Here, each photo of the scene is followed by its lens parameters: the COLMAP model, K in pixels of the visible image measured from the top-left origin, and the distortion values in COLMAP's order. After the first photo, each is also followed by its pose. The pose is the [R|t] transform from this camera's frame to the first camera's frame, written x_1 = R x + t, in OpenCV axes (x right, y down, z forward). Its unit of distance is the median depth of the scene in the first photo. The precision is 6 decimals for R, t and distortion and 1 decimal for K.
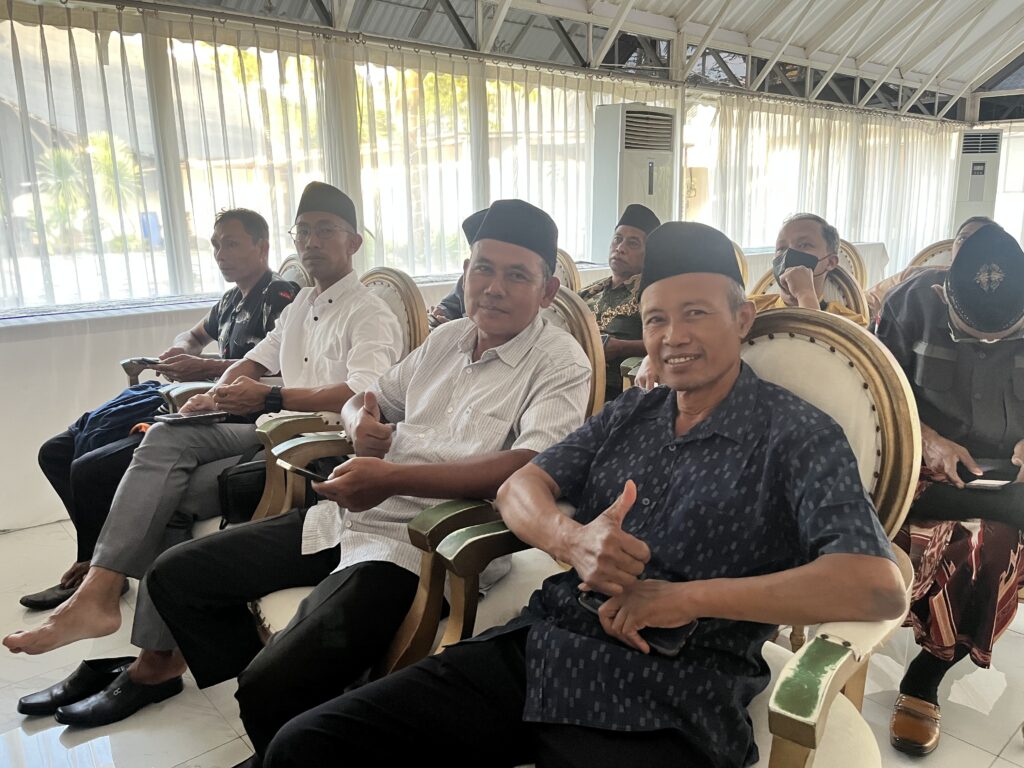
lens RADIAL K [[785.8, 0, 468.2], [0, 785.8, 383.9], [0, 0, 1]] dist [0.001124, -0.001528]
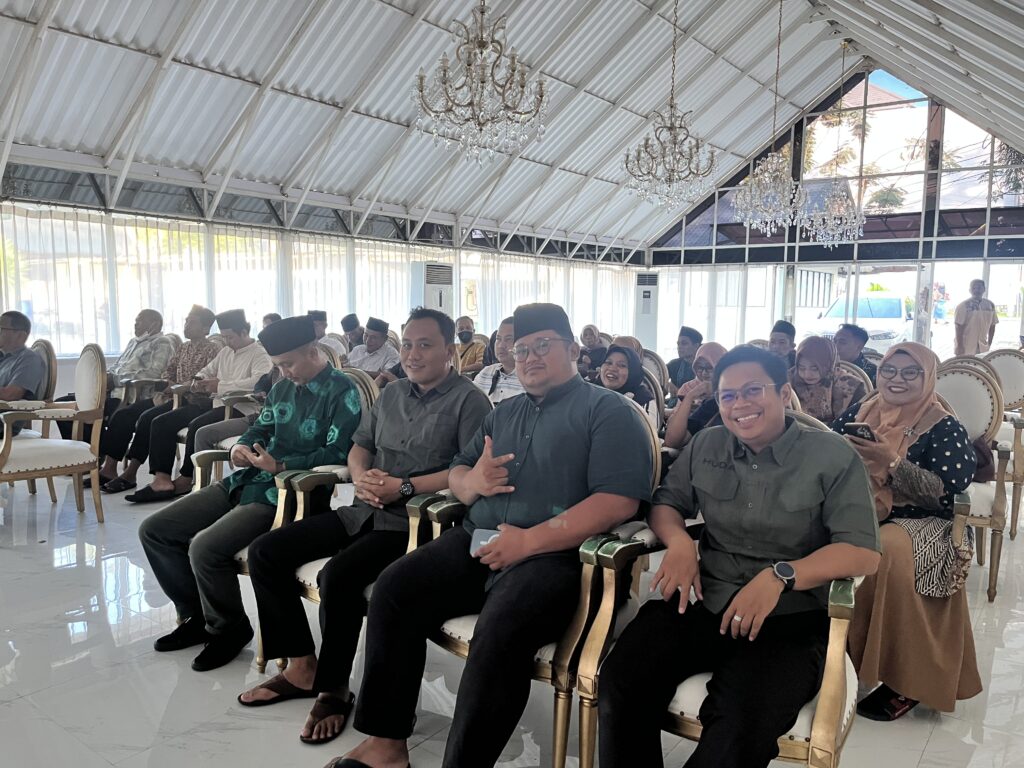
lens RADIAL K [[785.8, 0, 468.2], [0, 785.8, 383.9], [0, 0, 1]] dist [0.001124, -0.001528]
pose [[0.979701, 0.008564, 0.200280, -0.071855], [0.015362, 0.992942, -0.117604, 0.147447], [-0.199873, 0.118293, 0.972655, -0.739809]]
